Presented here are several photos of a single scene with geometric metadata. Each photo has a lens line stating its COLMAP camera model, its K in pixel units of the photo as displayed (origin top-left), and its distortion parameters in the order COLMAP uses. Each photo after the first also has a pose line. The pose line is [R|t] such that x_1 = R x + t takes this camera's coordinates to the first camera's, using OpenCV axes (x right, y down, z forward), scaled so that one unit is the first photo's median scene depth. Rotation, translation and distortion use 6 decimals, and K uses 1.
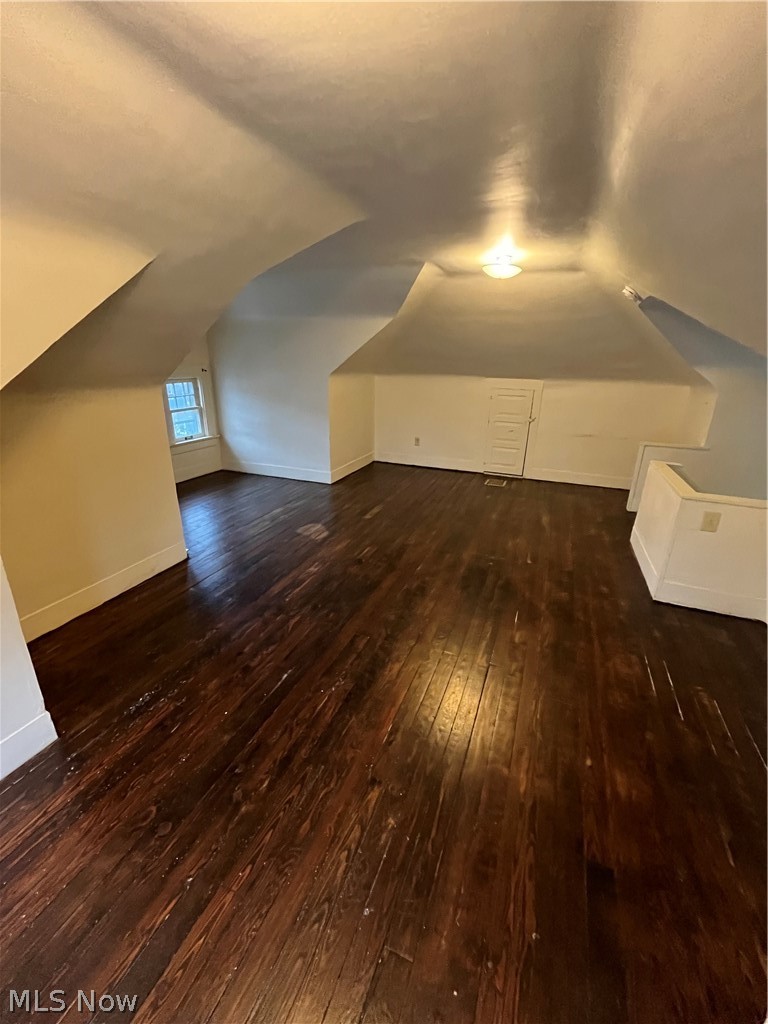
lens RADIAL K [[413.9, 0, 386.2], [0, 413.9, 511.8], [0, 0, 1]] dist [-0.007401, 0.000401]
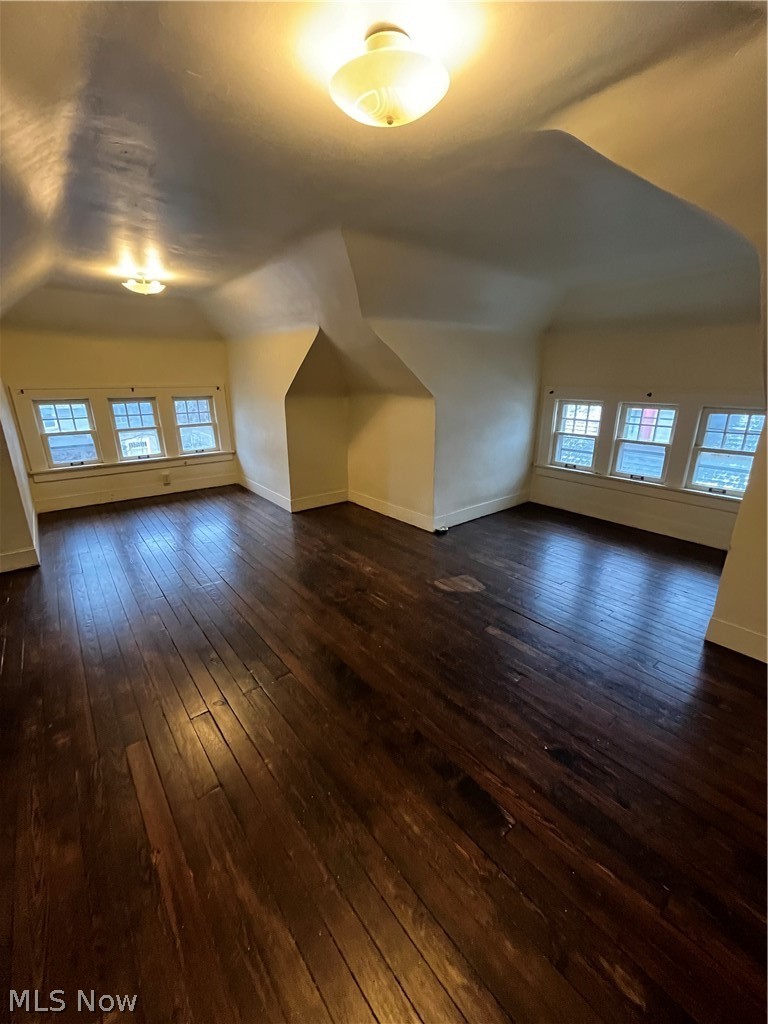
lens RADIAL K [[413.9, 0, 386.5], [0, 413.9, 511.2], [0, 0, 1]] dist [-0.007401, 0.000401]
pose [[-0.485108, 0.250028, -0.837947, 0.562542], [-0.311900, 0.845751, 0.432923, -0.396505], [0.816938, 0.471371, -0.332297, 1.122111]]
